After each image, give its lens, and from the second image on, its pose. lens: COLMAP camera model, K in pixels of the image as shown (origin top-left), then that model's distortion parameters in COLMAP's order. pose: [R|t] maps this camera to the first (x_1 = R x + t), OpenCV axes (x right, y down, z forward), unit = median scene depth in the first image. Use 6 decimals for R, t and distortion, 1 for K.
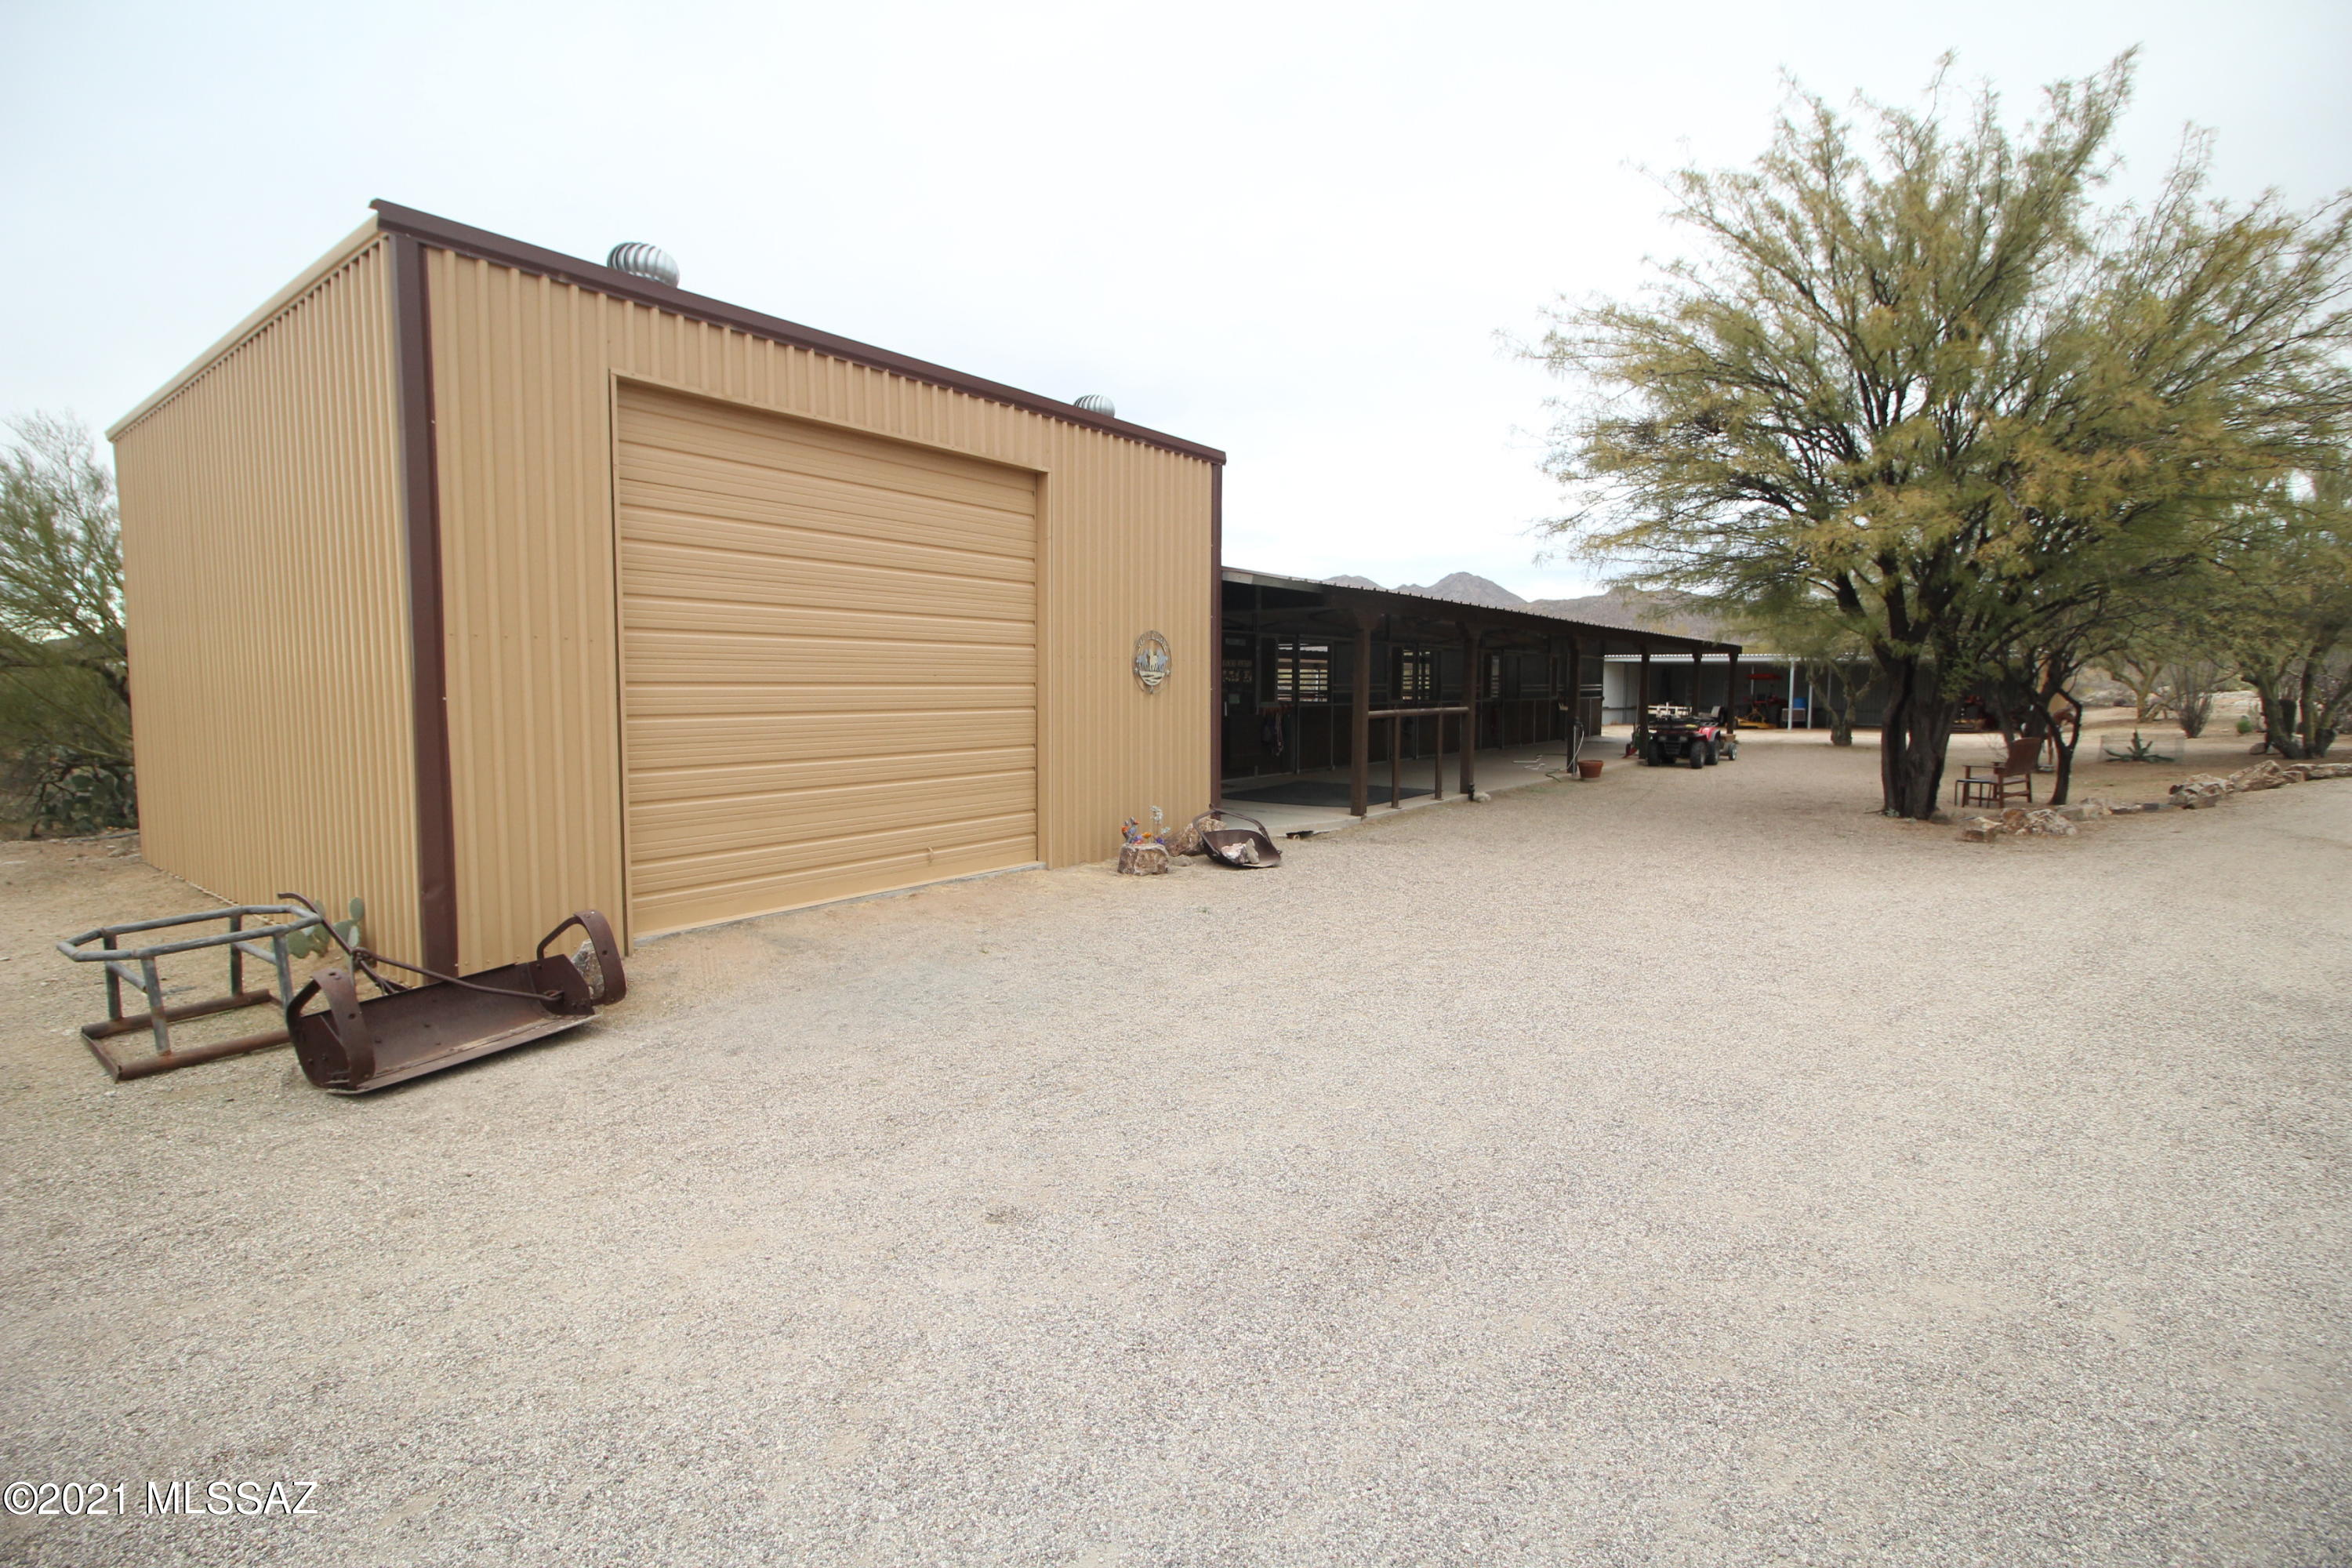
lens RADIAL K [[1113.0, 0, 1176.0], [0, 1113.0, 784.0], [0, 0, 1]] dist [0.000630, -0.000002]
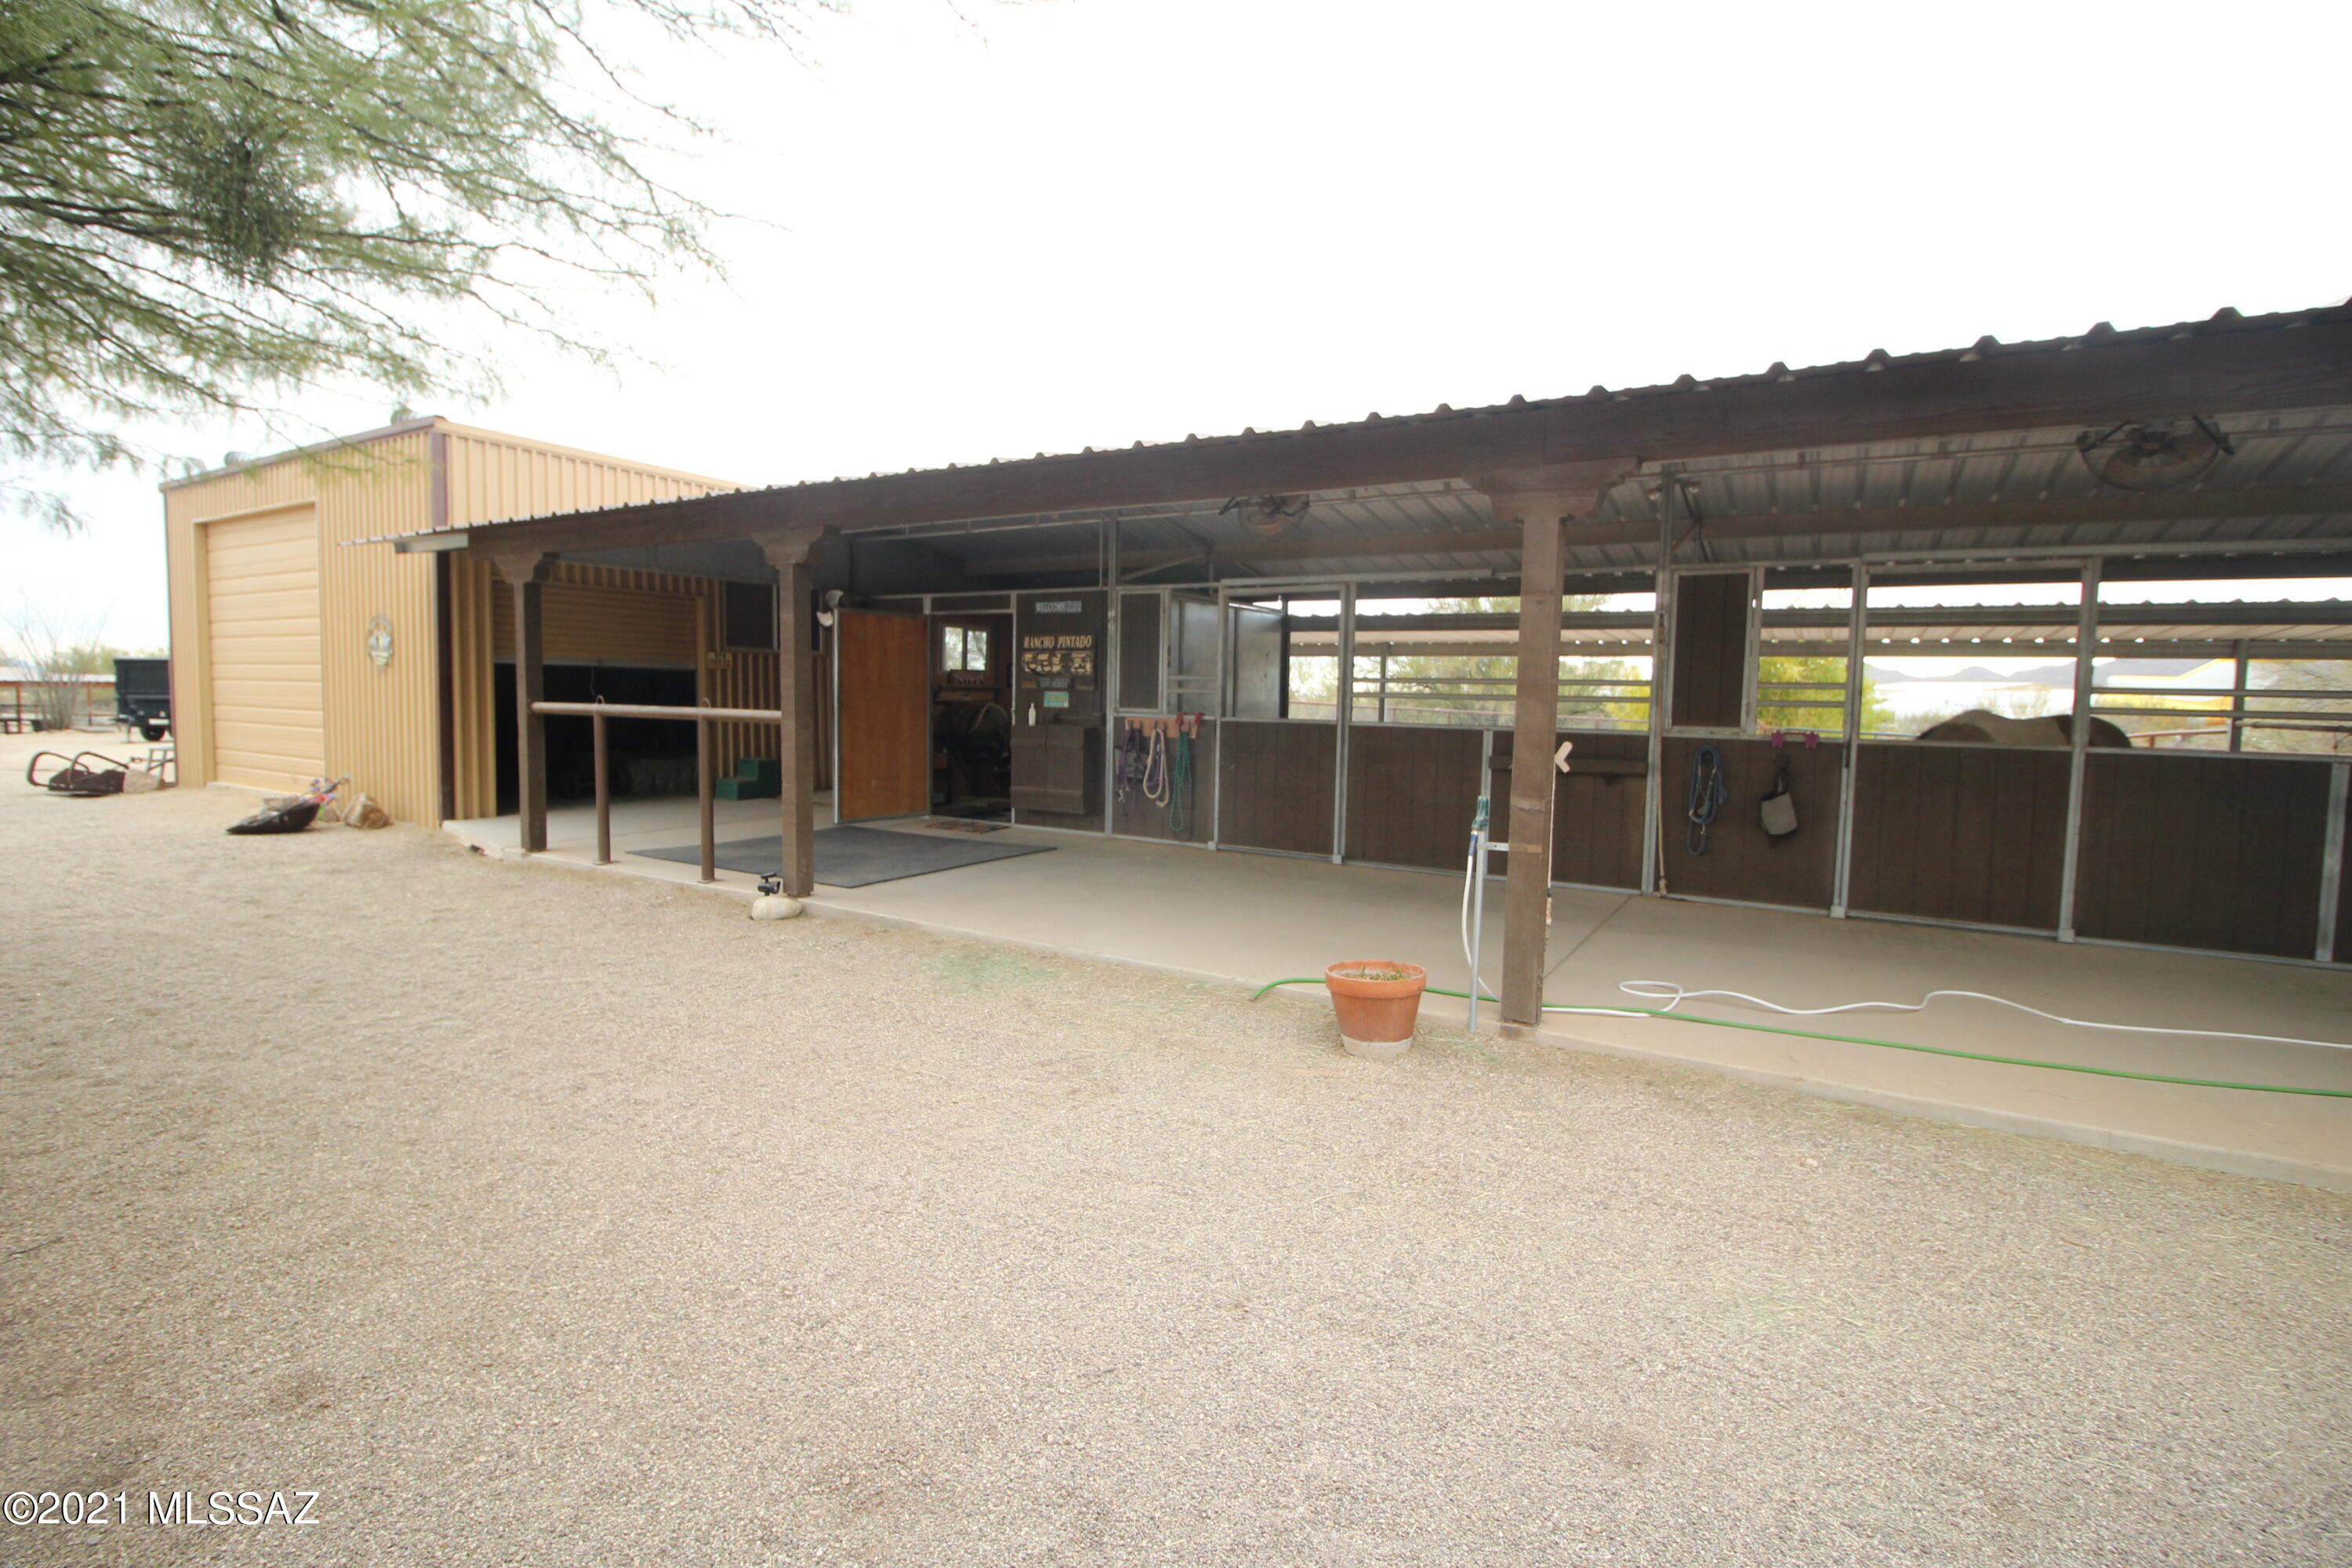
lens RADIAL K [[1108.3, 0, 1177.0], [0, 1108.3, 755.3], [0, 0, 1]] dist [0.000527, 0.000026]
pose [[0.107648, 0.067348, -0.991905, 0.661686], [-0.110740, 0.992307, 0.055357, -0.087114], [0.988002, 0.103885, 0.114278, 0.995730]]
